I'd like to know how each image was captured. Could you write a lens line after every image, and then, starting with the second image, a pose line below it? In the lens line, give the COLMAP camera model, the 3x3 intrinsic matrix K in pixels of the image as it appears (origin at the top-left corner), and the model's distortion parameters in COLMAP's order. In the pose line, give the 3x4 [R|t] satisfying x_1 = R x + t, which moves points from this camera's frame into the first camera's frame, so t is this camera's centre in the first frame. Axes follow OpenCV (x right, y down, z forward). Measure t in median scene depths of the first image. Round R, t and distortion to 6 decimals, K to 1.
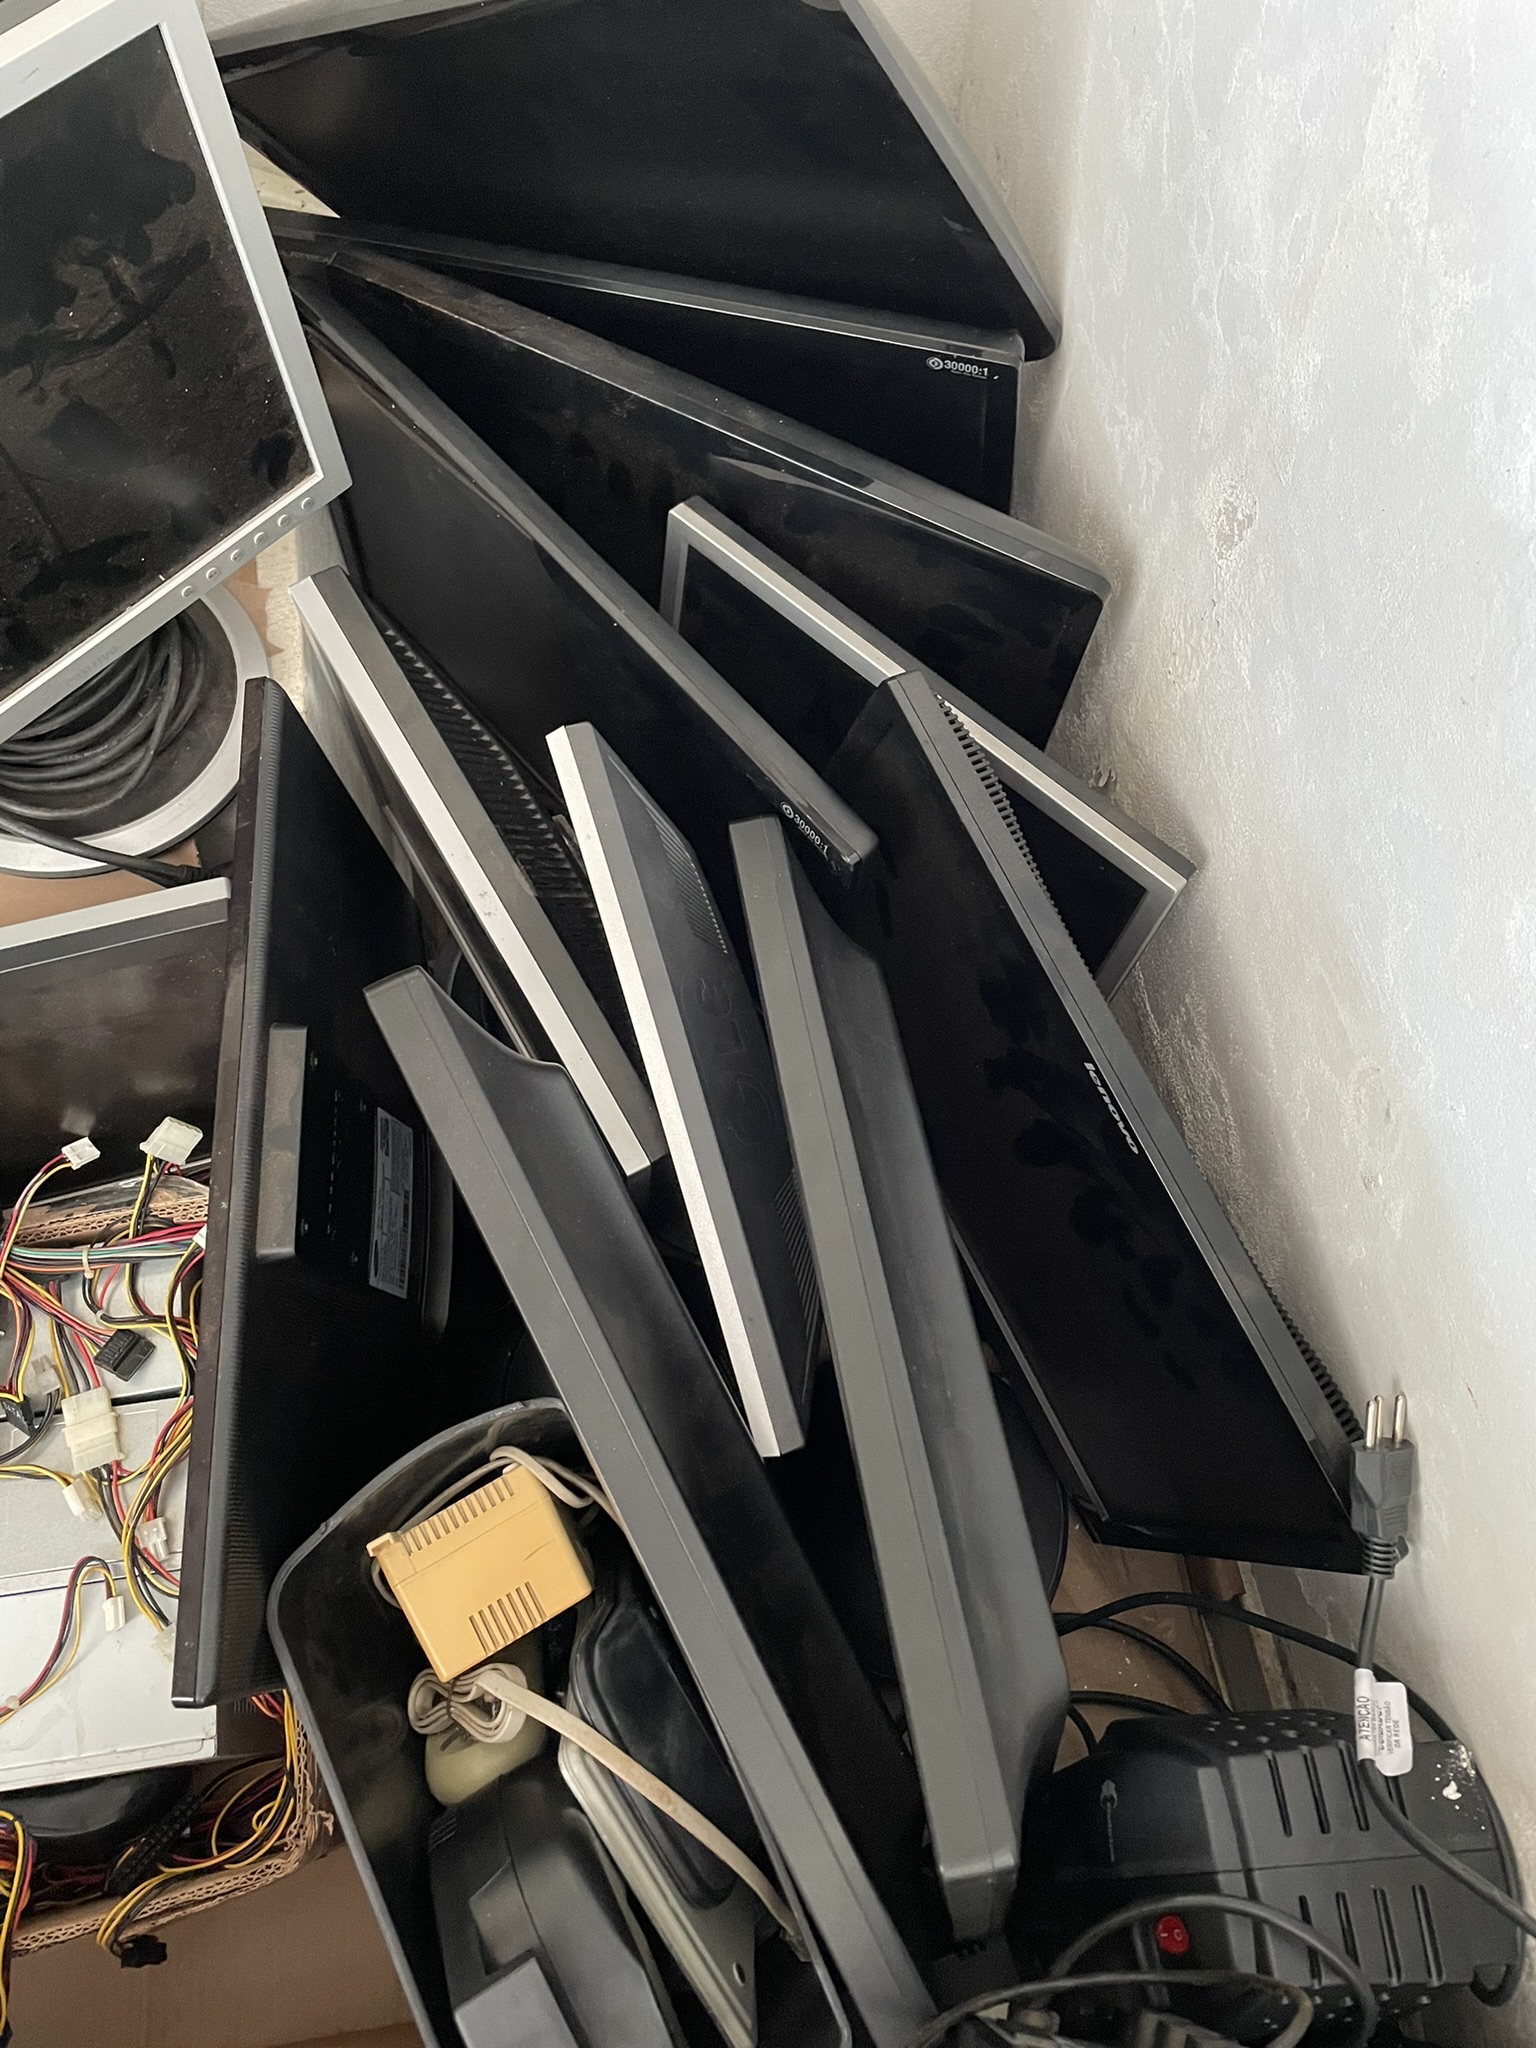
lens RADIAL K [[1552.2, 0, 783.3], [0, 1552.2, 1007.6], [0, 0, 1]] dist [0.087902, -0.111934]
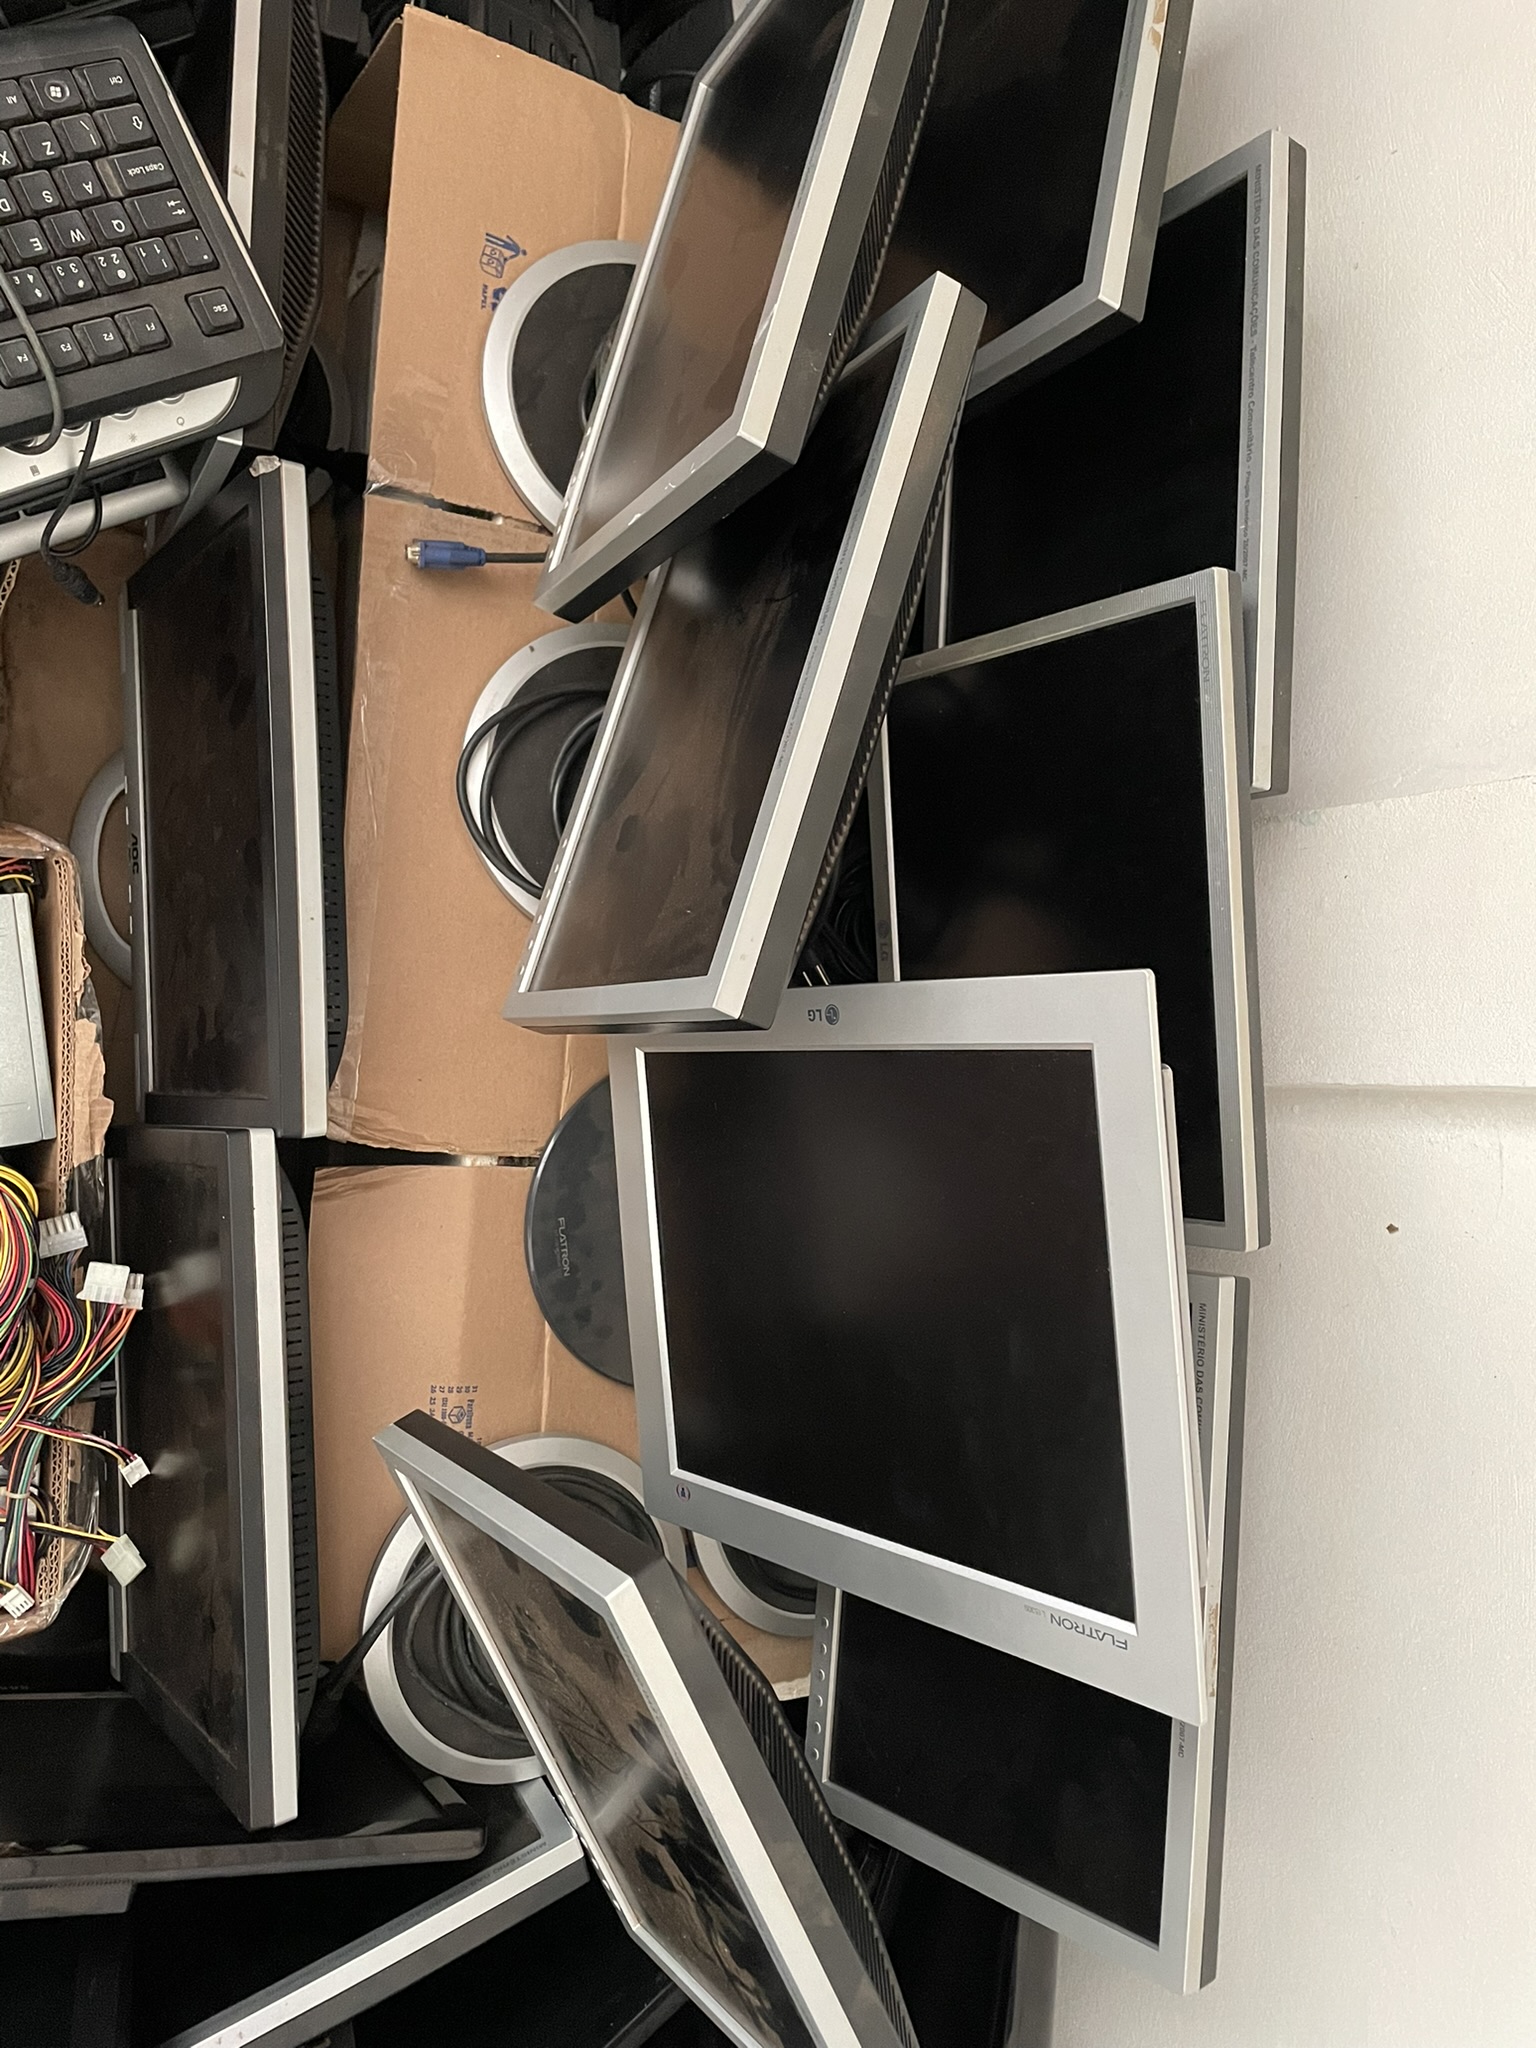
lens RADIAL K [[1552.2, 0, 783.3], [0, 1552.2, 1007.6], [0, 0, 1]] dist [0.087902, -0.111934]
pose [[-0.177661, 0.971668, -0.155876, -0.703293], [-0.969037, -0.200334, -0.144336, -0.125306], [-0.171474, 0.125407, 0.977174, -0.178814]]
